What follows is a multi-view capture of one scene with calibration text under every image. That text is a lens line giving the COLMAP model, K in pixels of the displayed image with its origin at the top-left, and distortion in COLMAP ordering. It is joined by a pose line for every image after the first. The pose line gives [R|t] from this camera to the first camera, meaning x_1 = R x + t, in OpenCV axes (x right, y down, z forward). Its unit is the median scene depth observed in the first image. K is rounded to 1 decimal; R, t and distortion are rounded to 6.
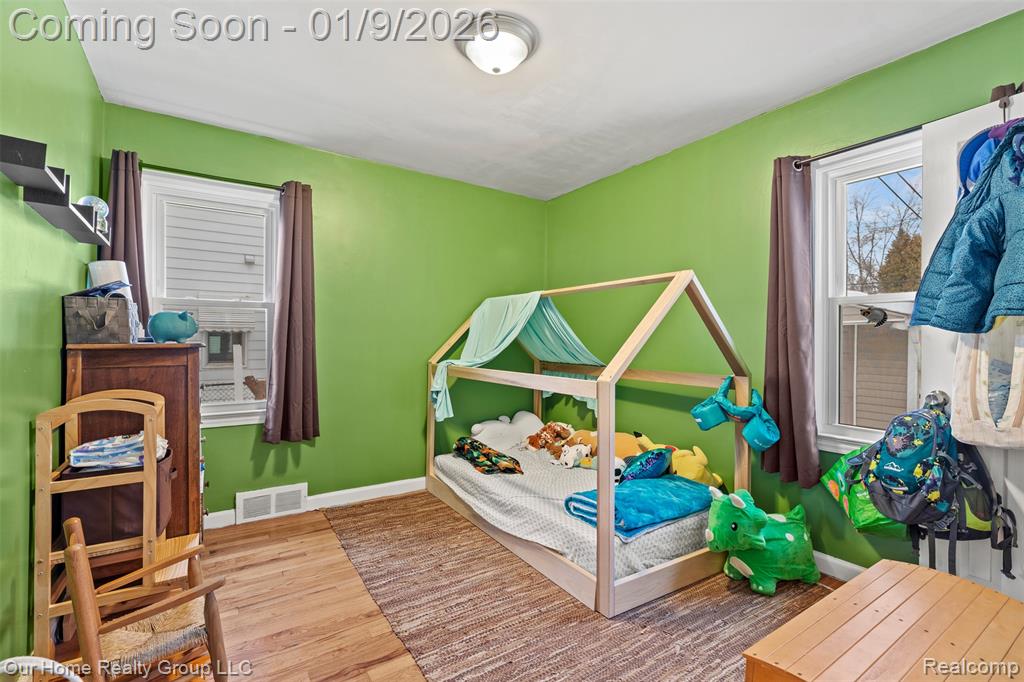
lens RADIAL K [[463.3, 0, 512.3], [0, 463.3, 339.5], [0, 0, 1]] dist [0.001681, -0.000030]
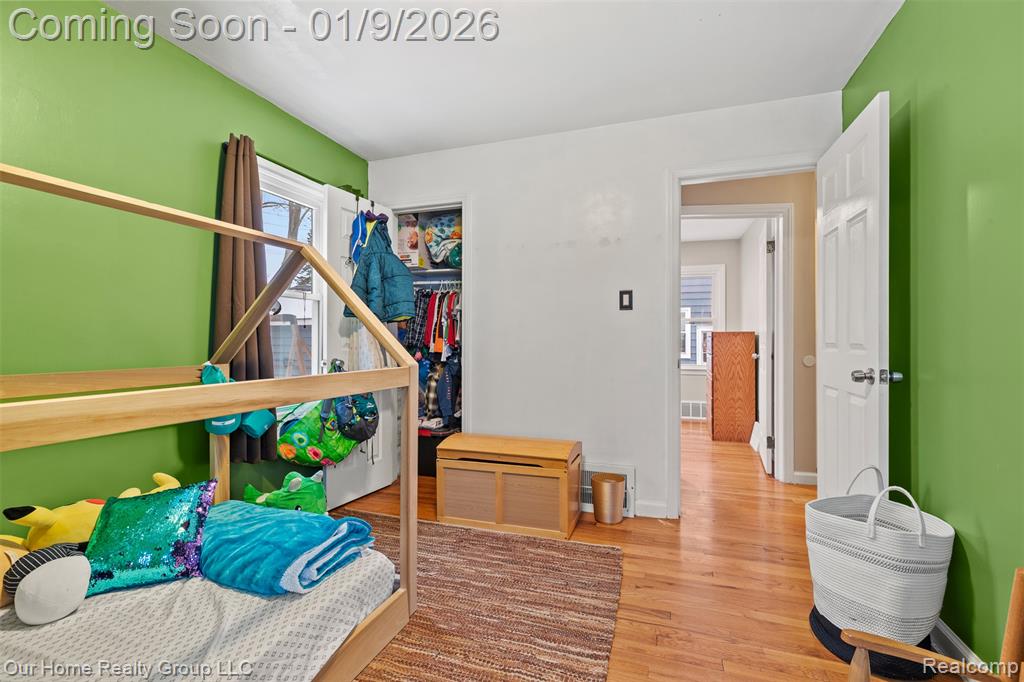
lens RADIAL K [[463.3, 0, 512.7], [0, 463.3, 339.0], [0, 0, 1]] dist [0.001681, -0.000030]
pose [[-0.608240, -0.002096, 0.793751, -0.654434], [-0.001159, 0.999998, 0.001753, 0.037305], [-0.793753, 0.000146, -0.608241, 1.381228]]
